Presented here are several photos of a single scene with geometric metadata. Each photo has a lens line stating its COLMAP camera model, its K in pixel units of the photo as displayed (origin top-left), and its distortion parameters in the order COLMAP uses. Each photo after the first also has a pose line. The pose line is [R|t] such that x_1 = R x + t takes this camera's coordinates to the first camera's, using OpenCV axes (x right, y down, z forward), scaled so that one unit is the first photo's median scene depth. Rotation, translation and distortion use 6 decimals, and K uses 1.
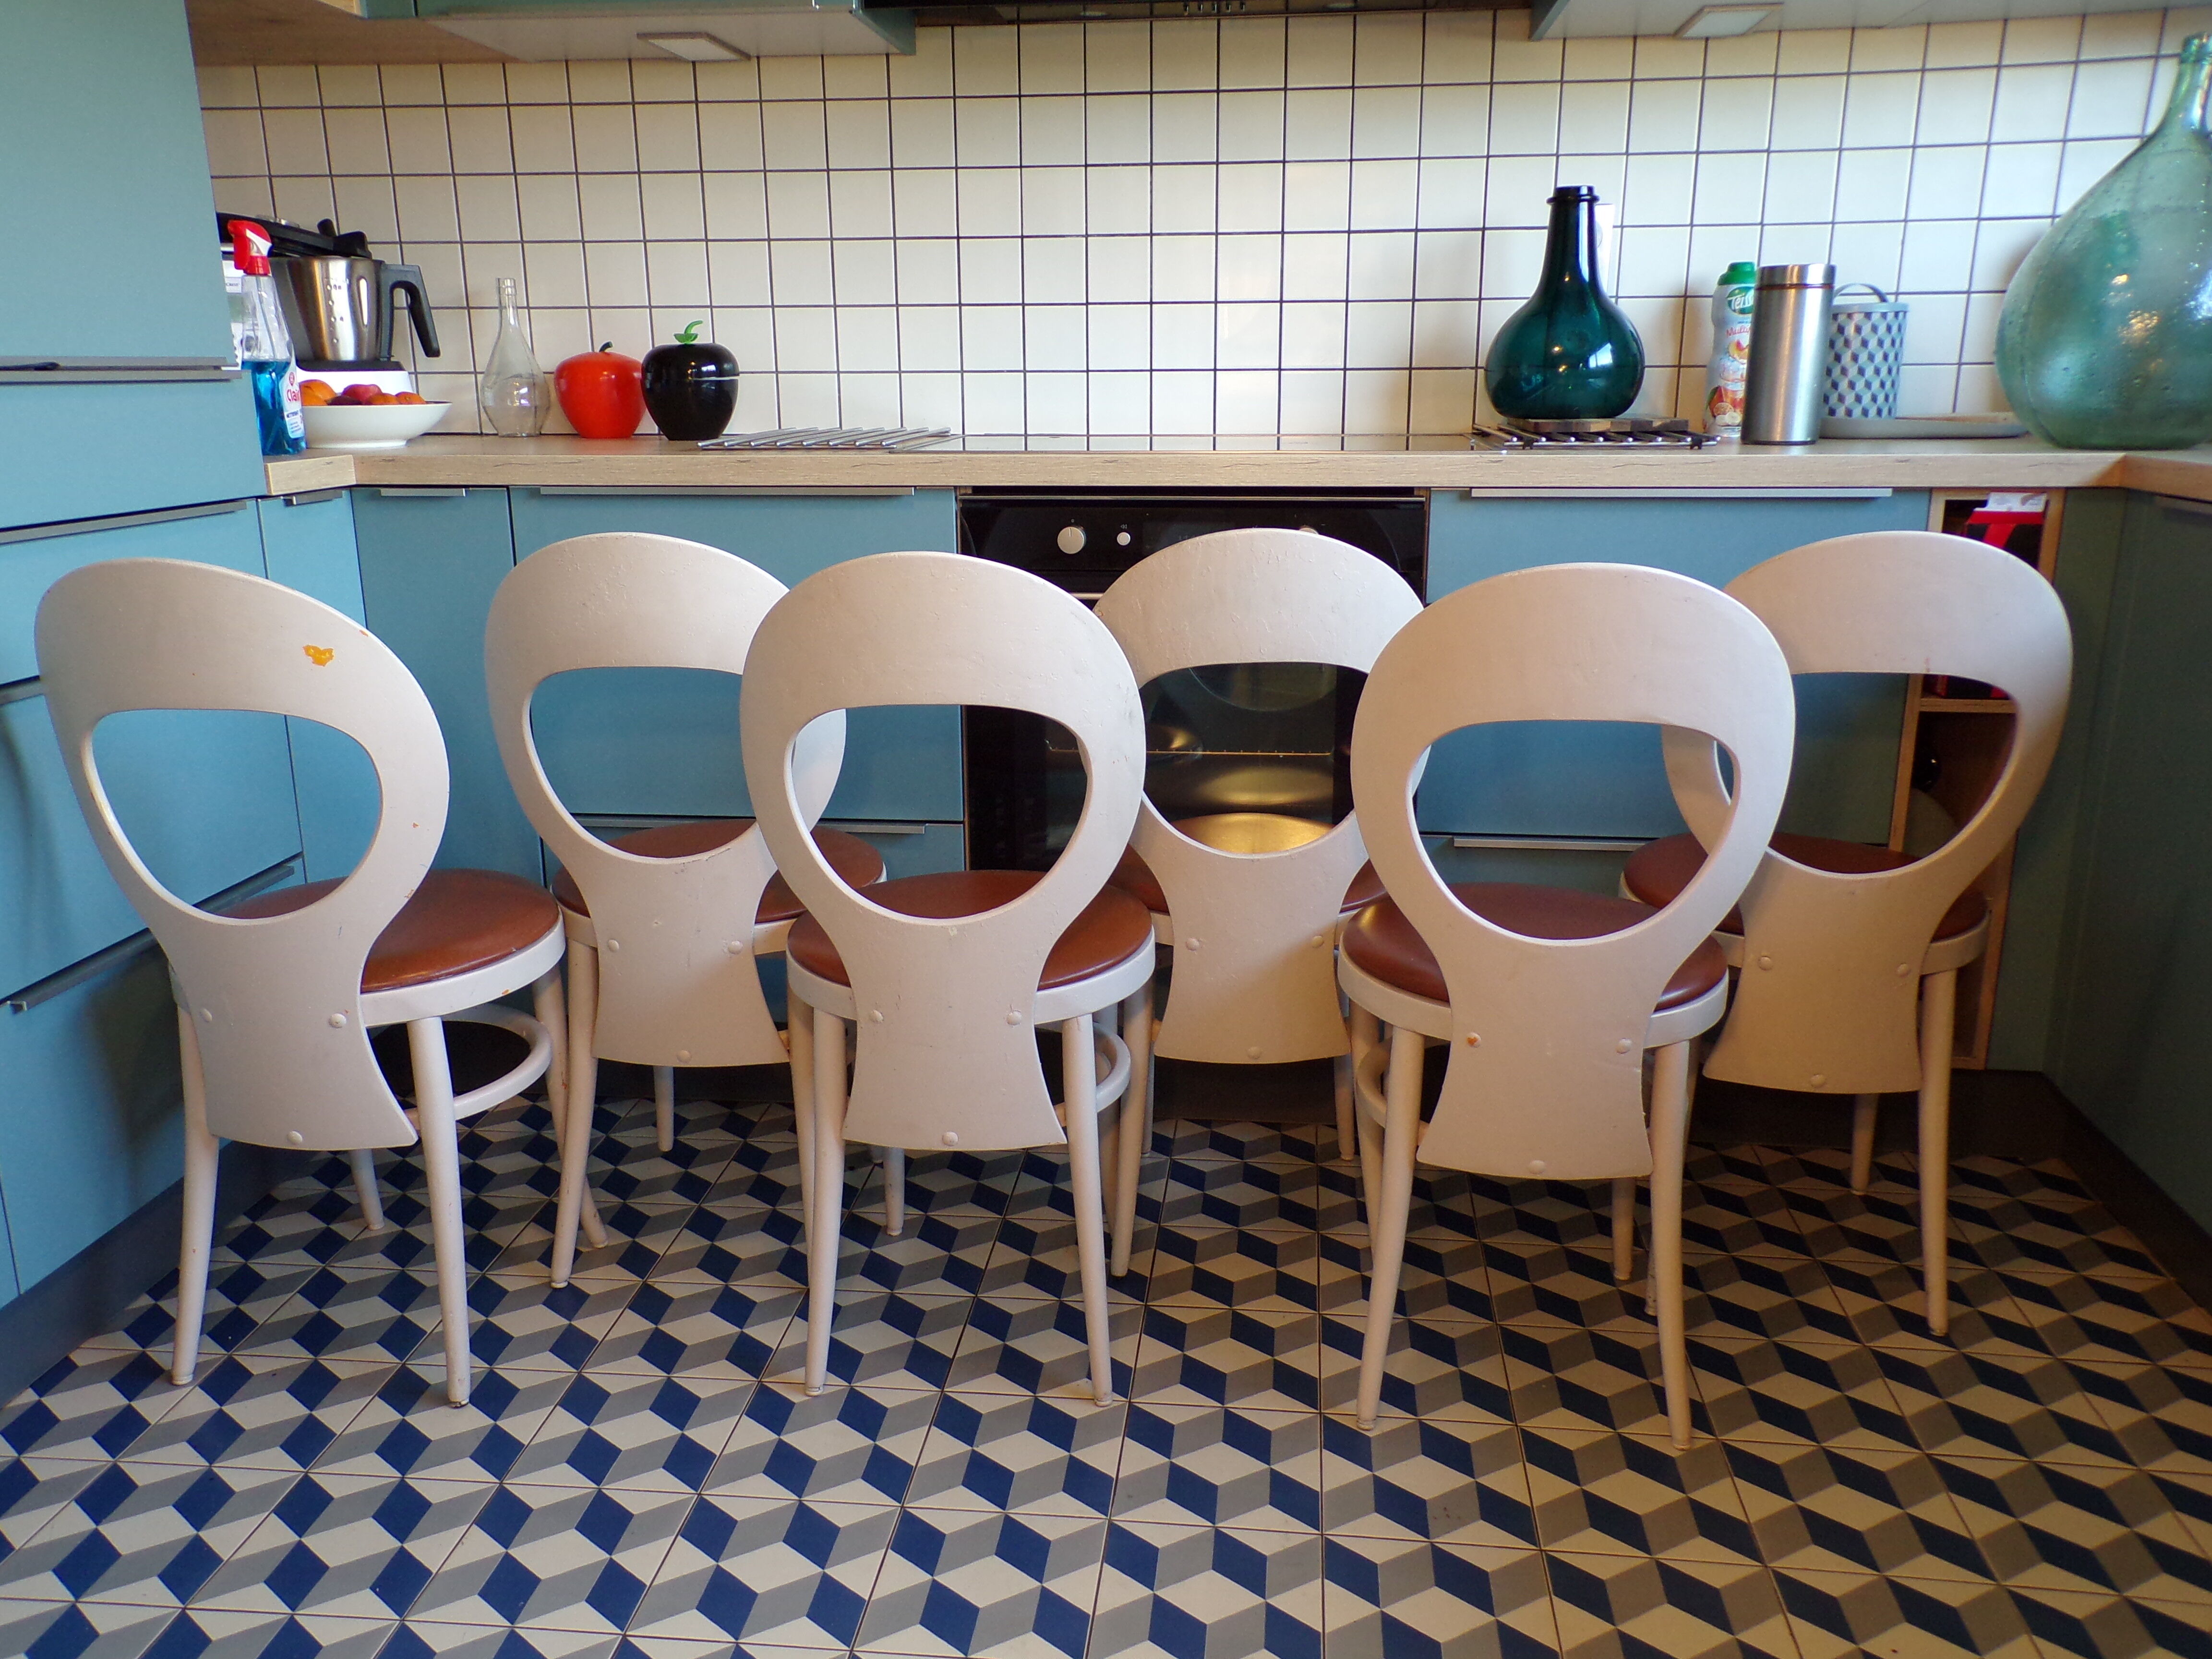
lens RADIAL K [[1810.8, 0, 1096.8], [0, 1810.8, 860.2], [0, 0, 1]] dist [0.025894, 0.014086]
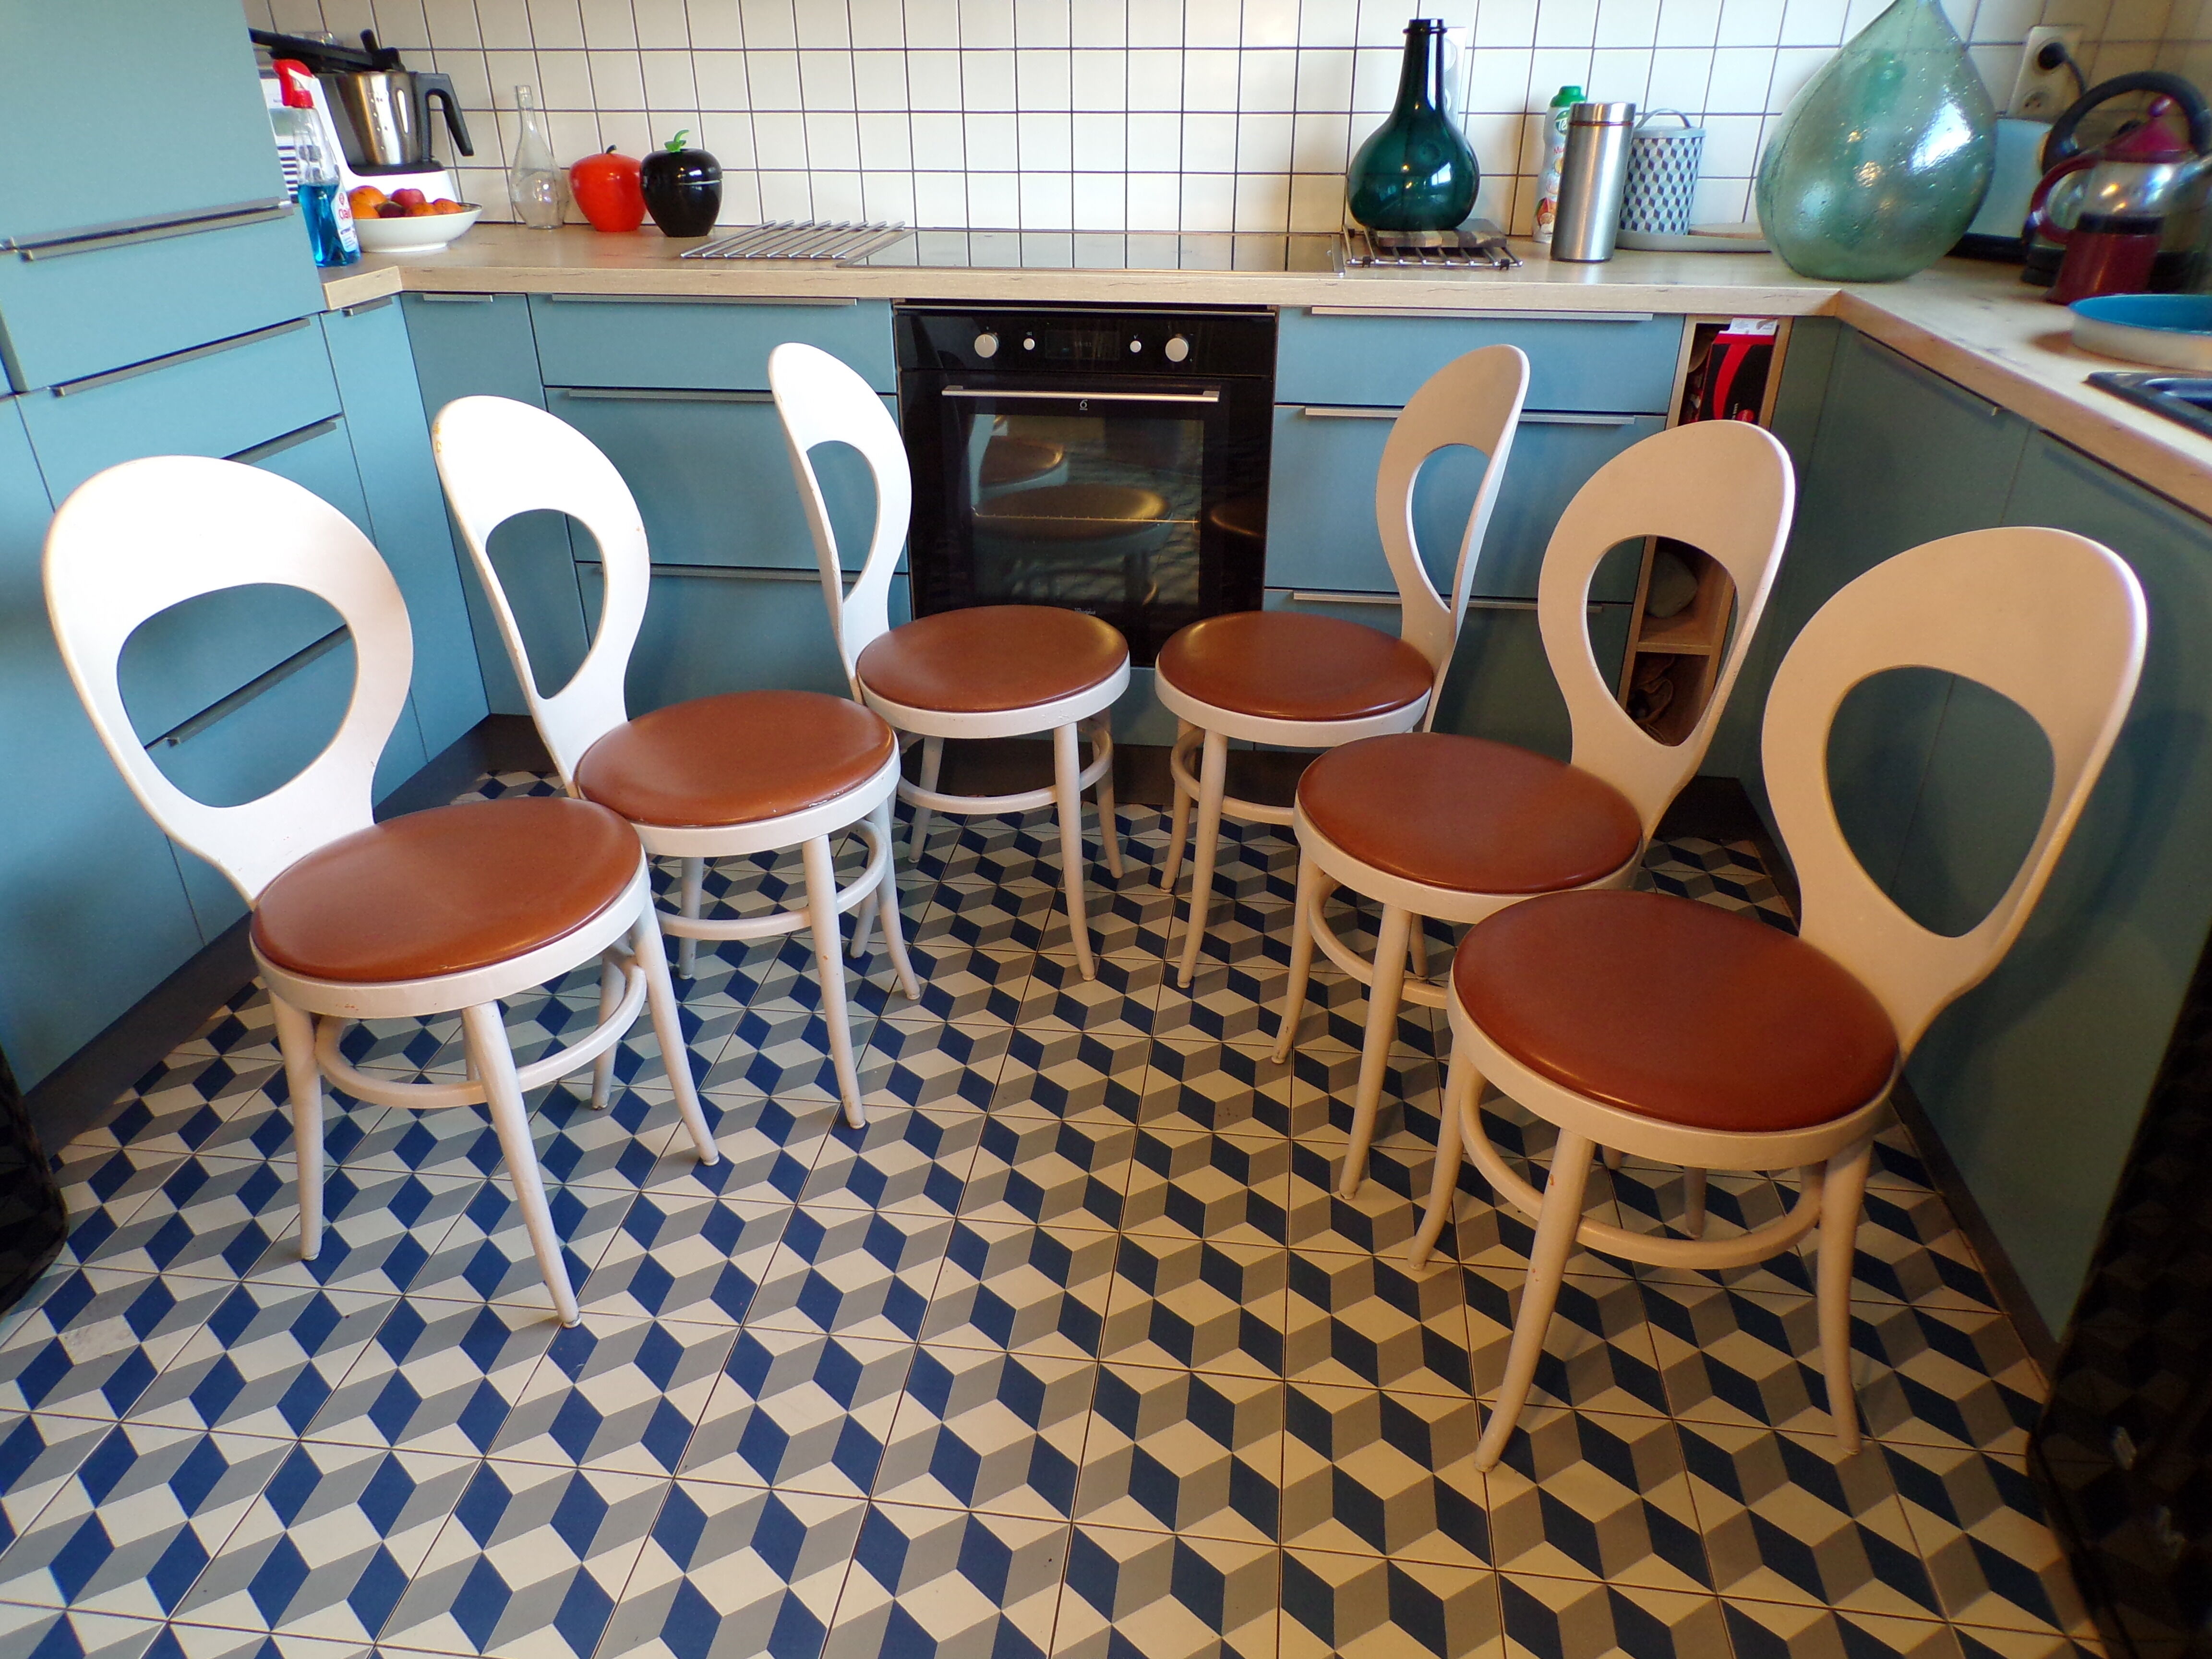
lens RADIAL K [[1499.5, 0, 1092.1], [0, 1499.5, 866.8], [0, 0, 1]] dist [0.003934, 0.002067]
pose [[0.999839, 0.011592, -0.013719, 0.067654], [-0.008166, 0.973704, 0.227669, -0.058841], [0.015997, -0.227521, 0.973642, -0.055542]]
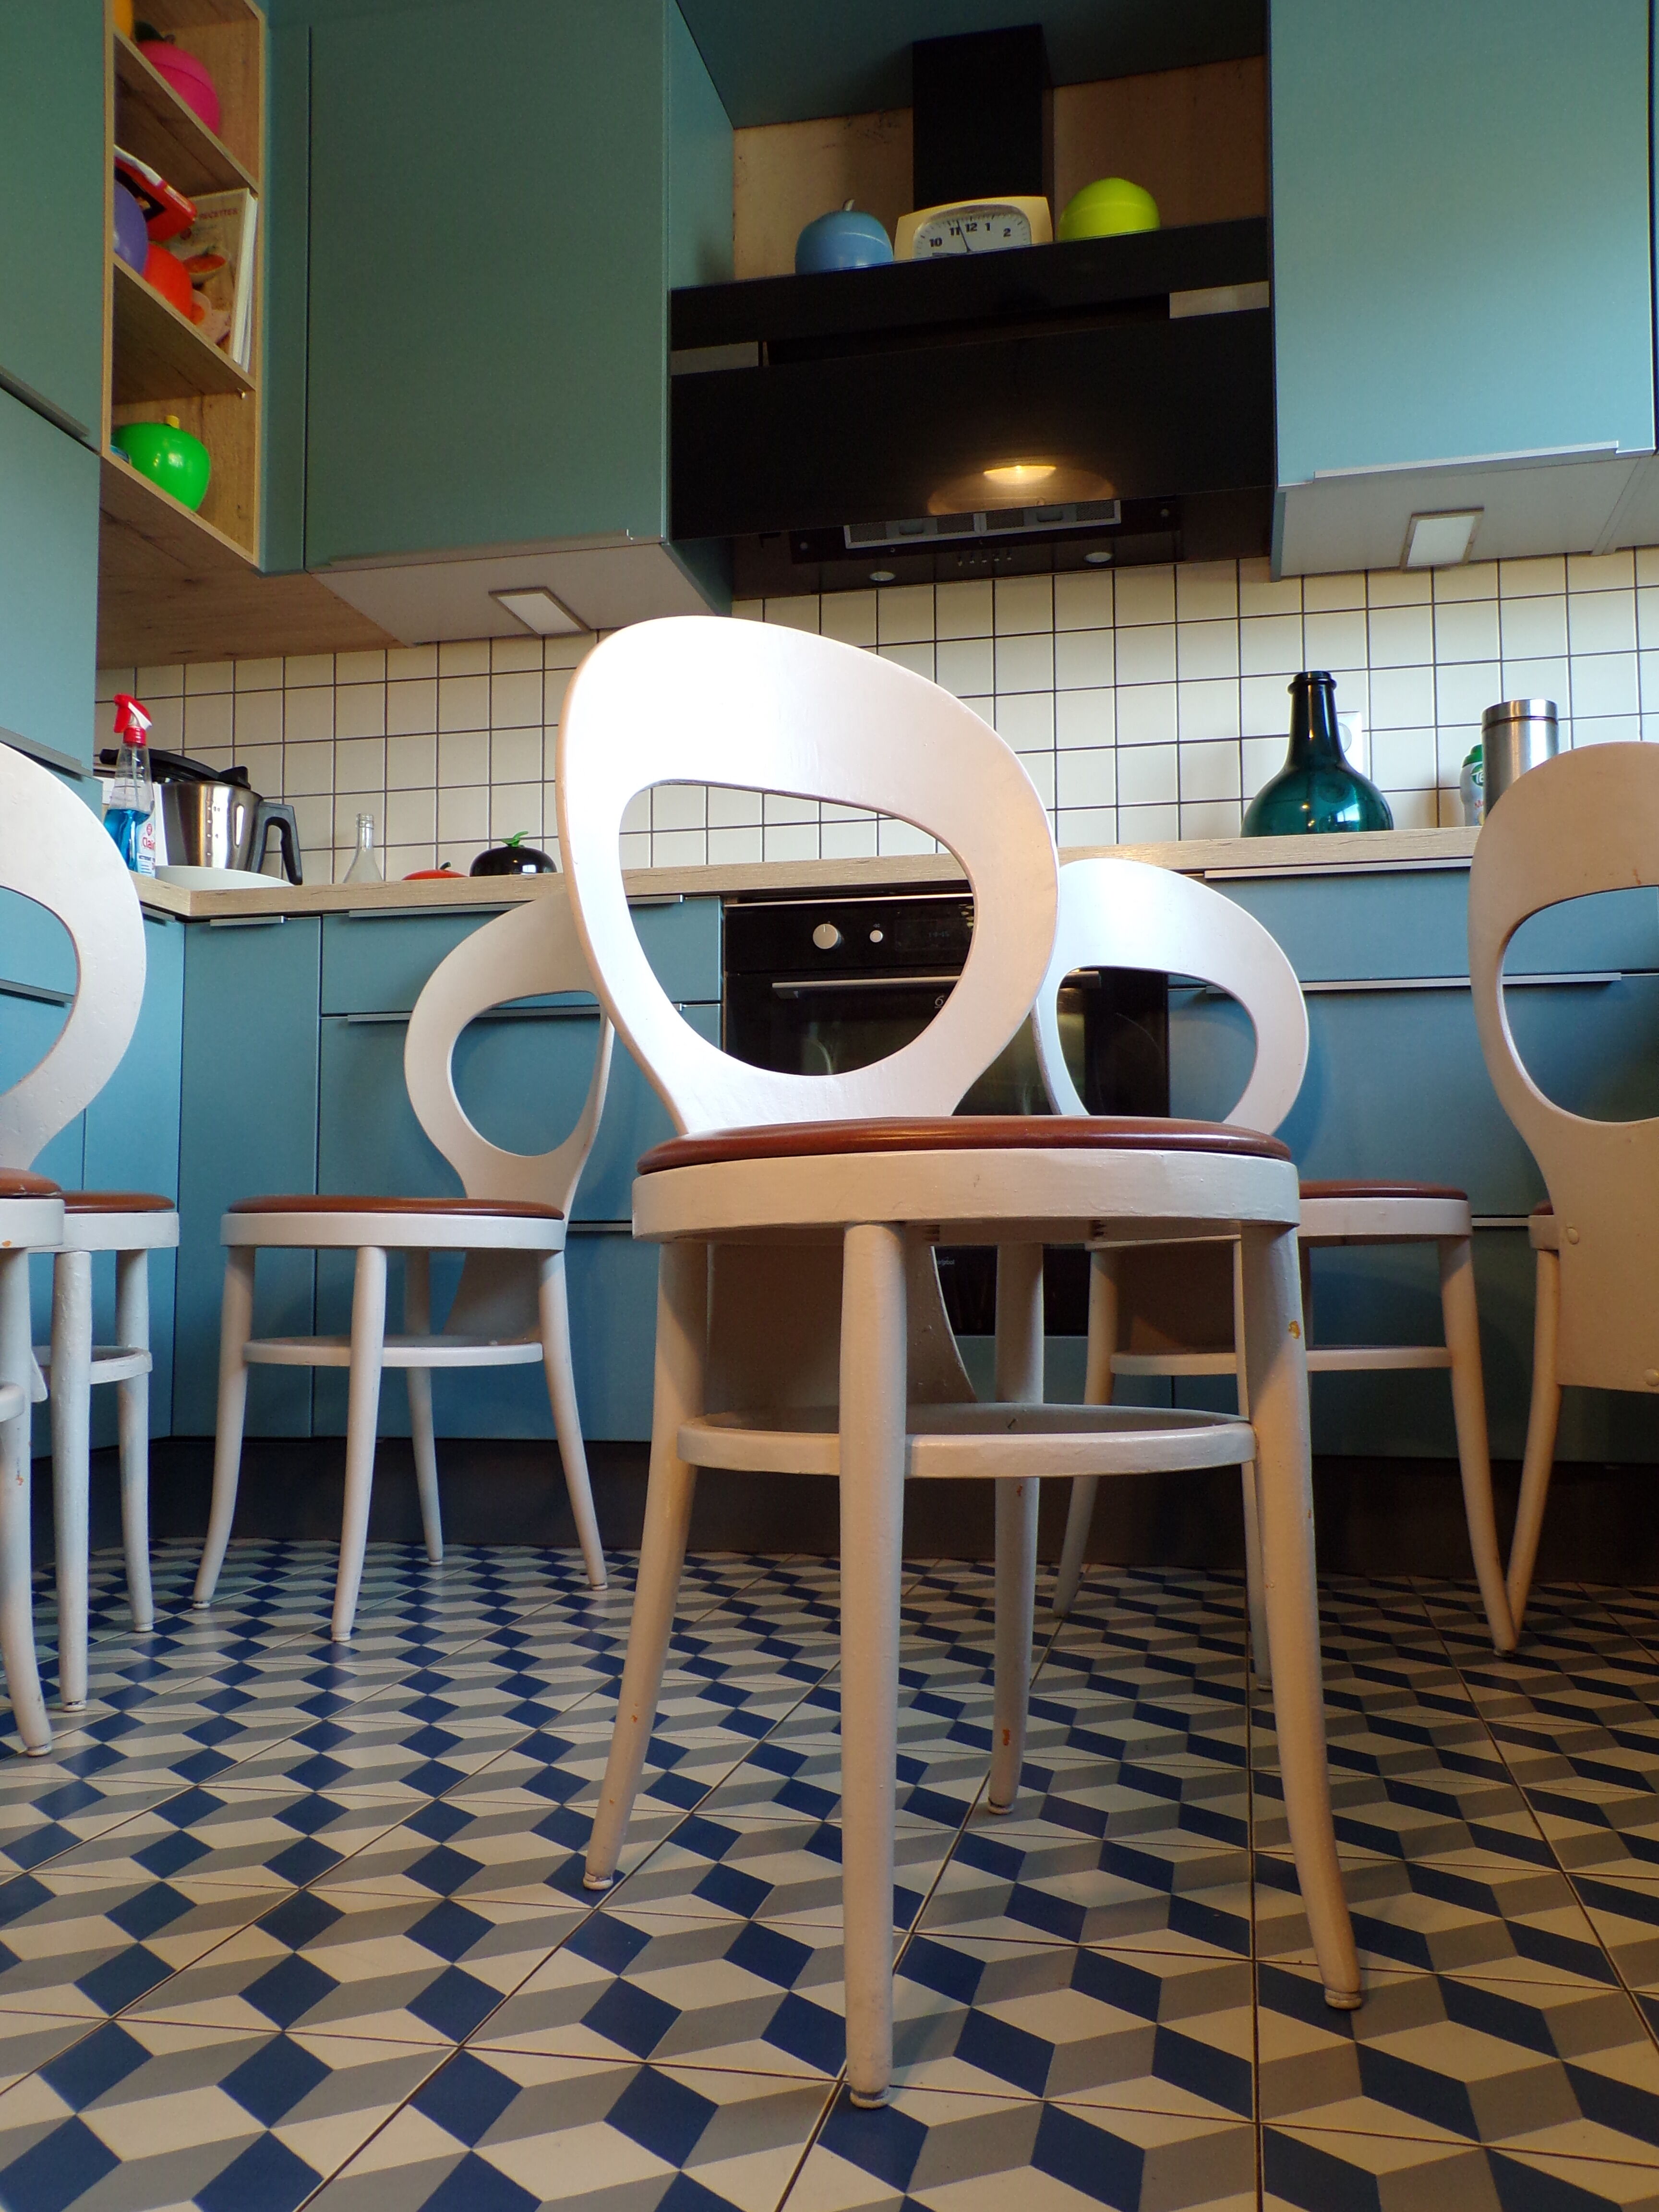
lens RADIAL K [[1810.8, 0, 827.4], [0, 1810.8, 1104.0], [0, 0, 1]] dist [0.025894, 0.014086]
pose [[0.994076, -0.001973, -0.108671, 0.090351], [-0.035188, 0.940147, -0.338948, 0.244429], [0.102835, 0.340764, 0.934508, 0.043720]]
